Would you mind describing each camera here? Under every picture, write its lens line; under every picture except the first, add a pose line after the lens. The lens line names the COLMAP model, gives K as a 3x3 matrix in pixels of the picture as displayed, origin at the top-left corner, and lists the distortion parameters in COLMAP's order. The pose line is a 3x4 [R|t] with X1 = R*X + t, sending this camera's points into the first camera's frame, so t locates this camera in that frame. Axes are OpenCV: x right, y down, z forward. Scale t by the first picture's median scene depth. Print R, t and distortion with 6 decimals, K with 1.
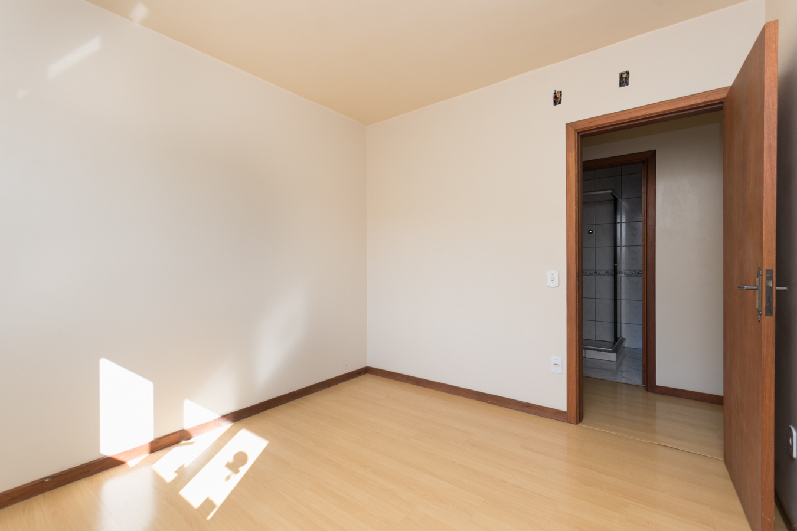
lens RADIAL K [[351.2, 0, 397.3], [0, 351.2, 263.1], [0, 0, 1]] dist [0.000584, 0.001258]
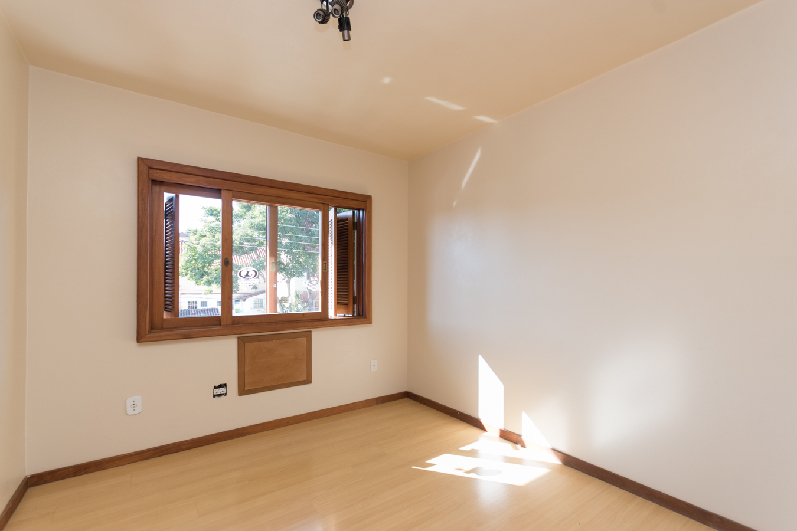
lens RADIAL K [[351.2, 0, 401.4], [0, 351.2, 271.2], [0, 0, 1]] dist [0.000584, 0.001258]
pose [[-0.301401, -0.038264, -0.952729, 0.668603], [0.009737, 0.999019, -0.043204, -0.025940], [0.953448, -0.022298, -0.300733, 1.028029]]
